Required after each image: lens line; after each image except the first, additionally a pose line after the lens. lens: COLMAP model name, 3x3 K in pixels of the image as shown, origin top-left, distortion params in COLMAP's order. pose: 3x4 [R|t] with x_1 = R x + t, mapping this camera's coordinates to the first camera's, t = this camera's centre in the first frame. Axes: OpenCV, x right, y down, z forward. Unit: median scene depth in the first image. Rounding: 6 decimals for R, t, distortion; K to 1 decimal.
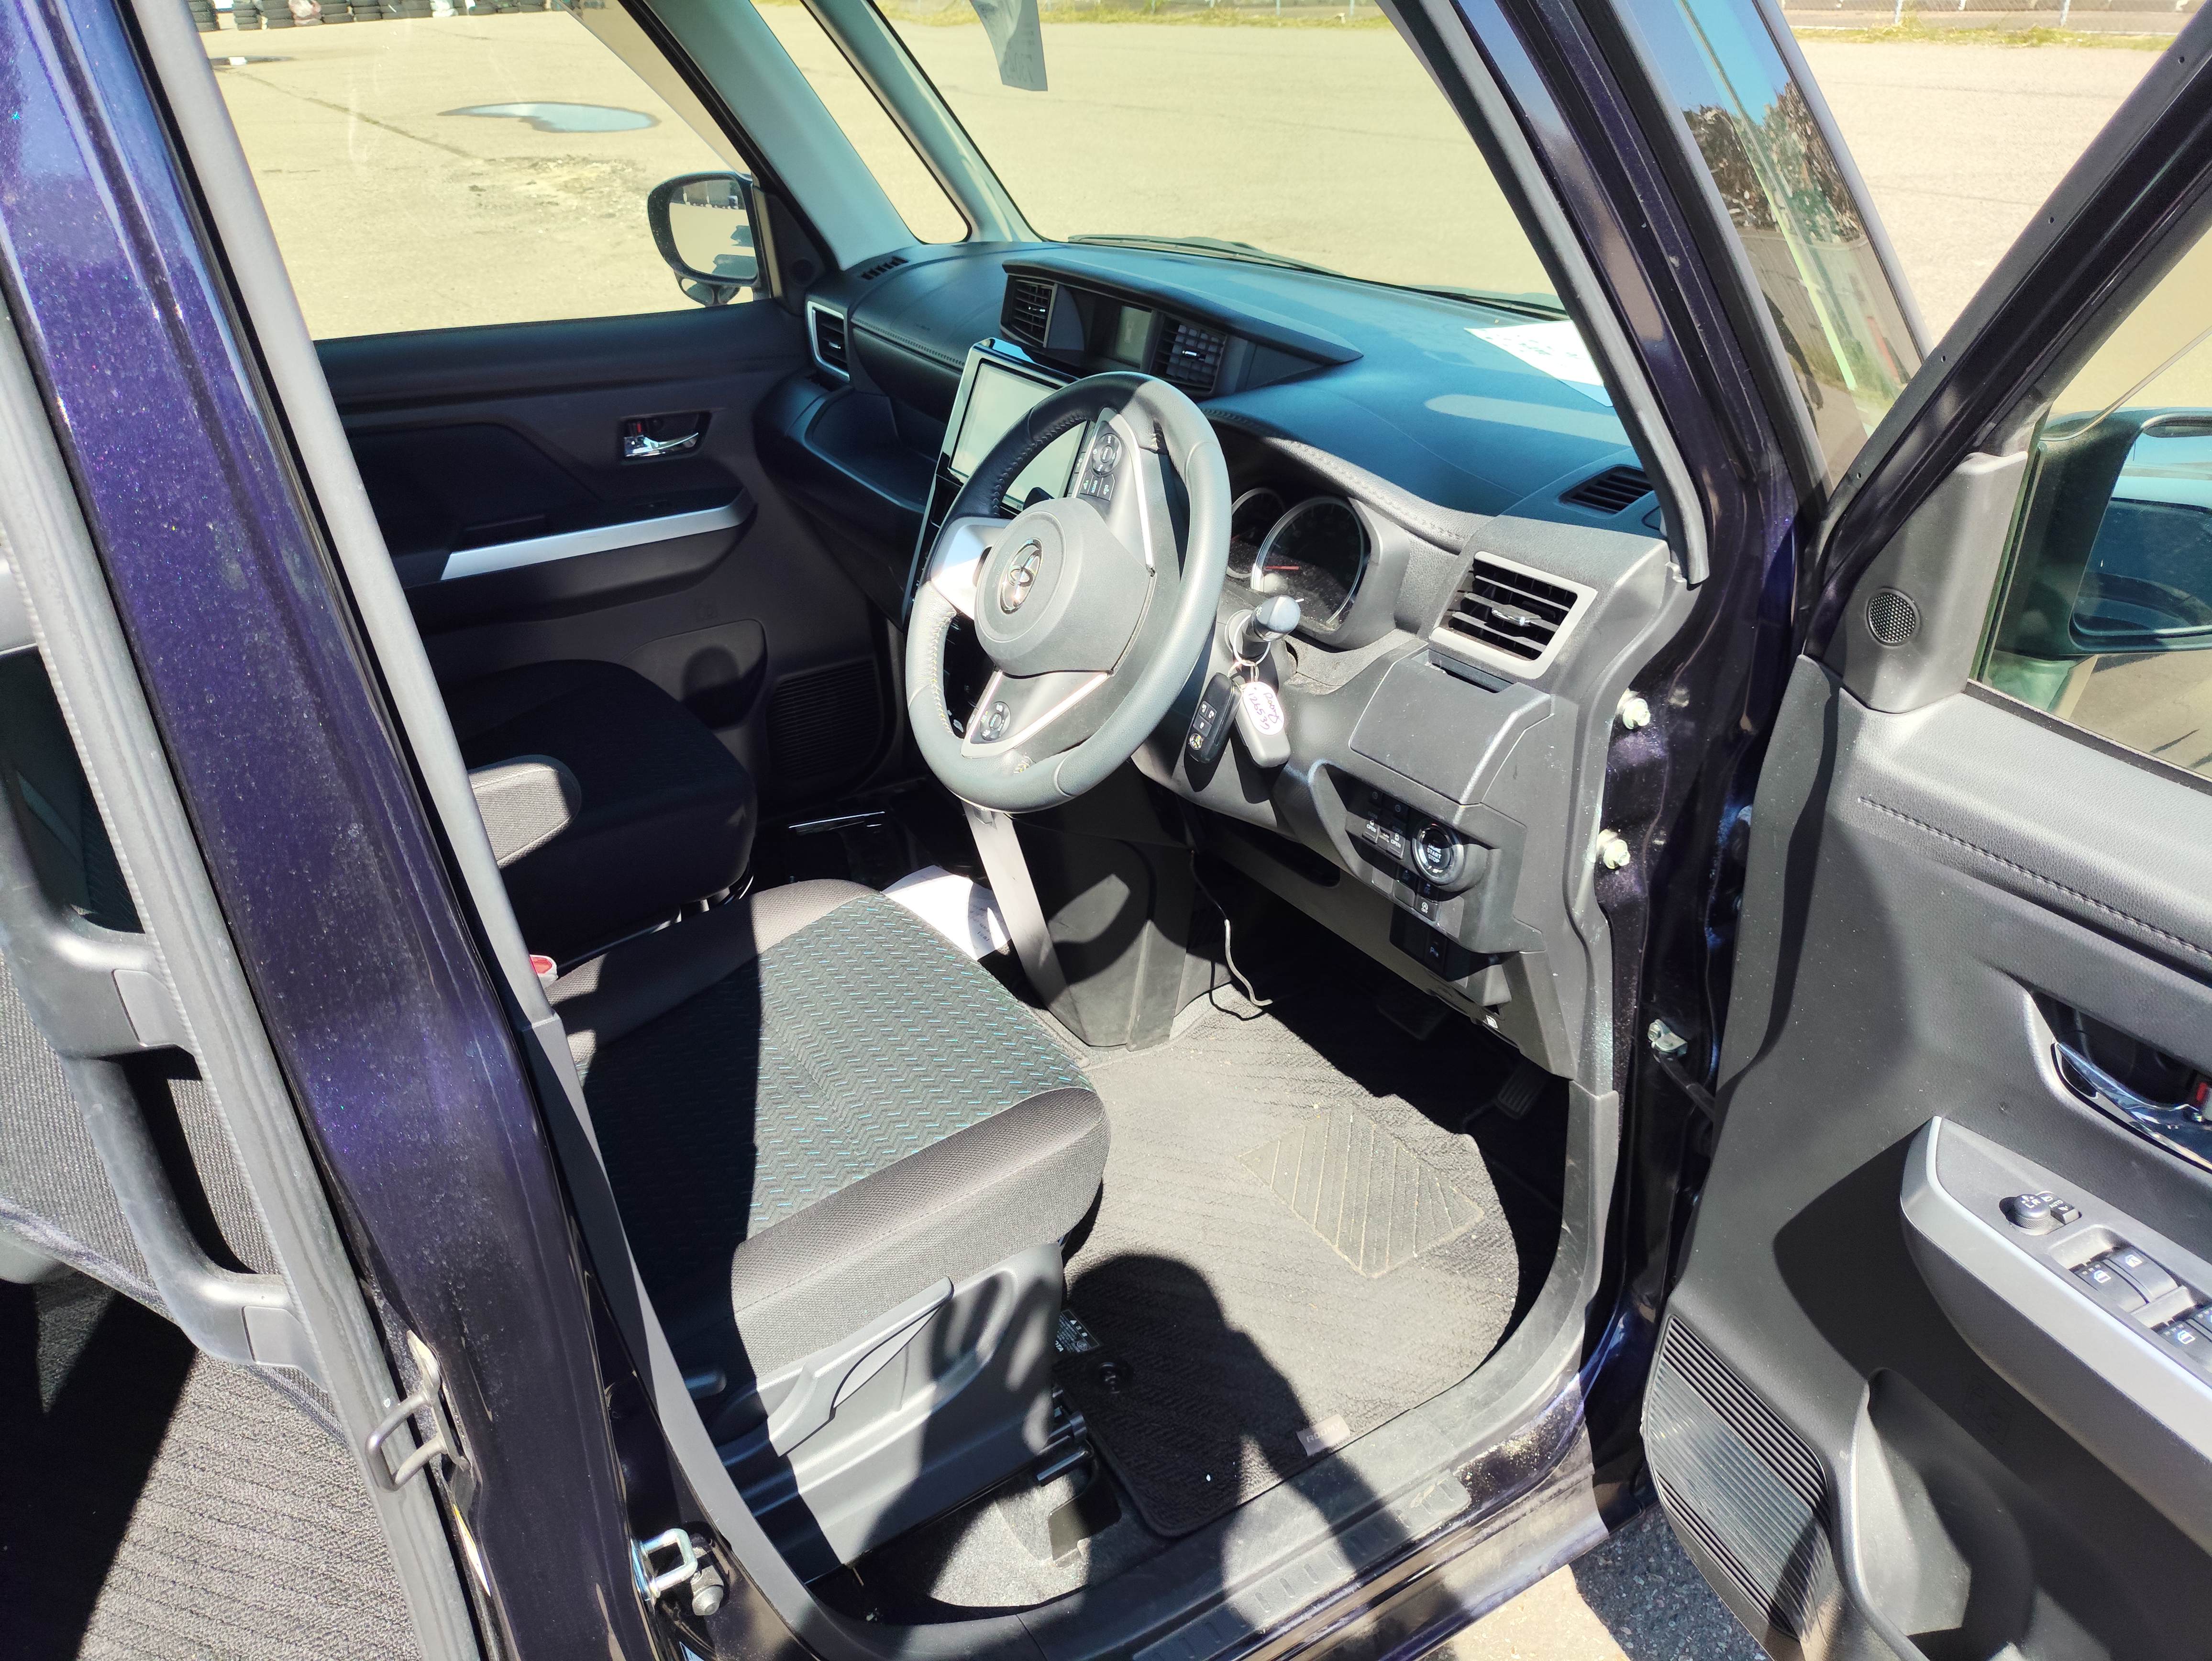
lens RADIAL K [[1625.0, 0, 1085.1], [0, 1625.0, 830.7], [0, 0, 1]] dist [0.088550, -0.156790]
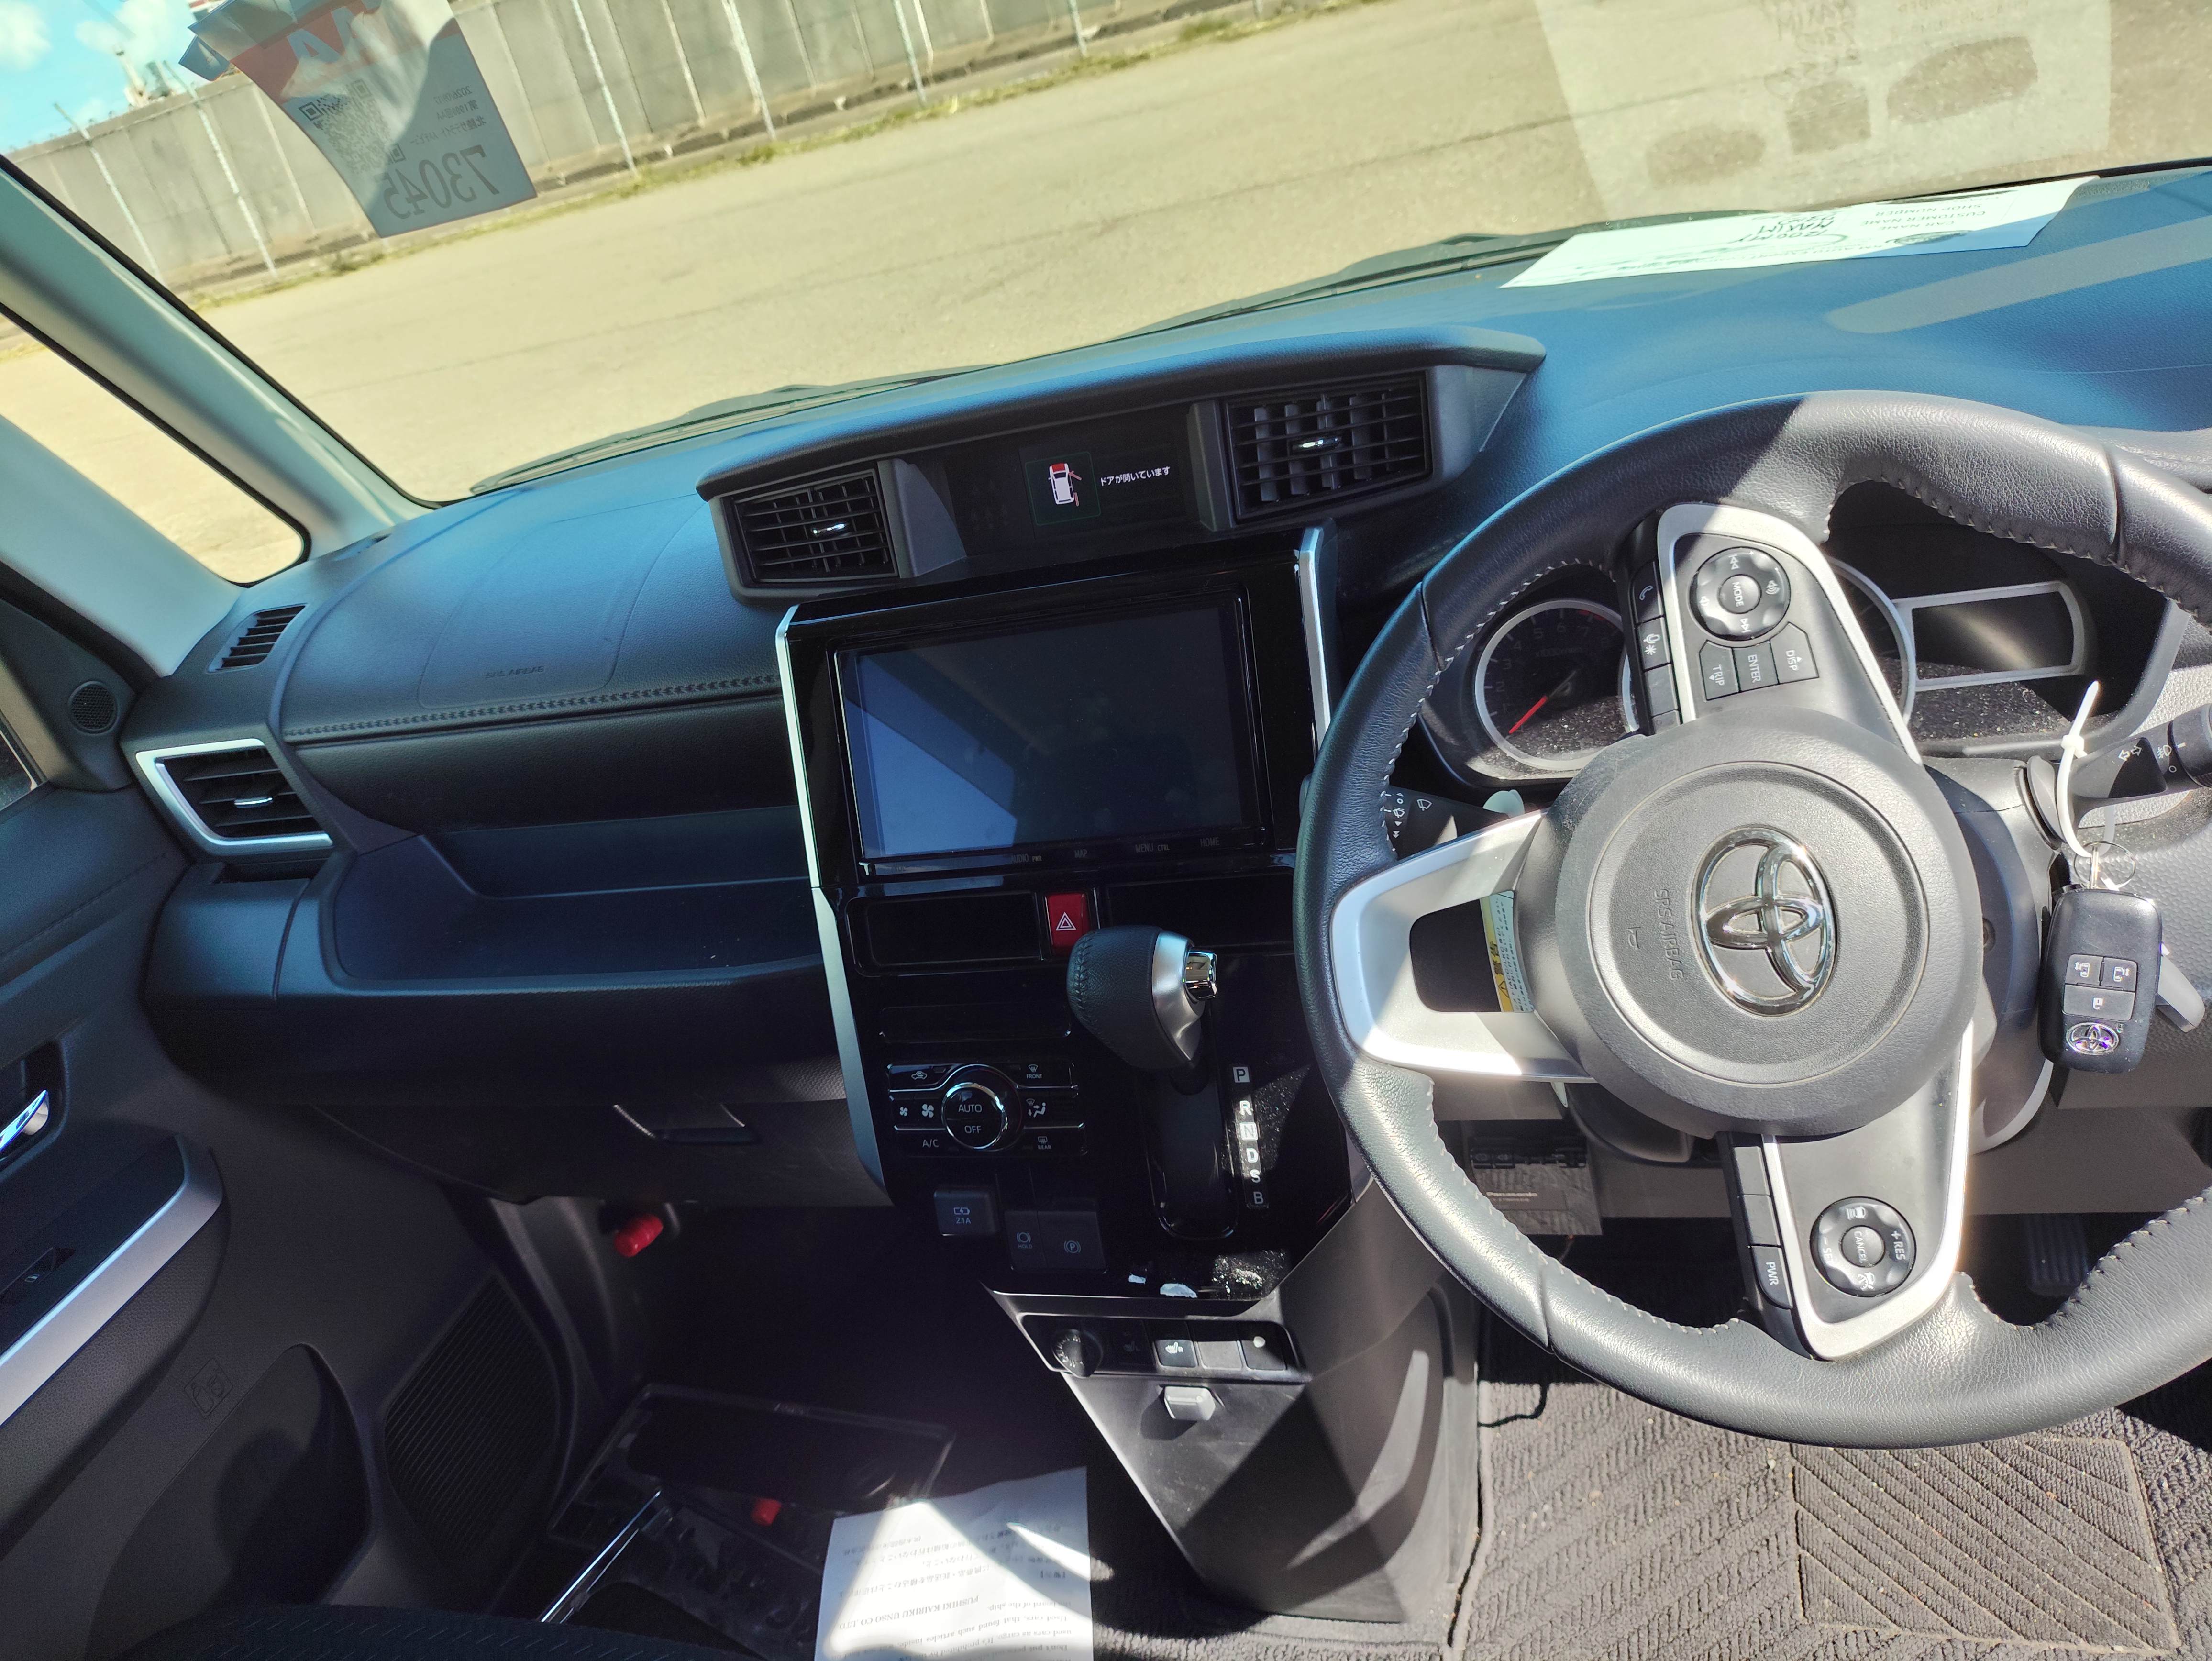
lens RADIAL K [[1625.0, 0, 1085.1], [0, 1625.0, 830.7], [0, 0, 1]] dist [0.088550, -0.156790]
pose [[0.722575, -0.451698, 0.523311, -0.439743], [0.509494, 0.859613, 0.038480, -0.326203], [-0.467226, 0.238819, 0.851273, 0.824522]]
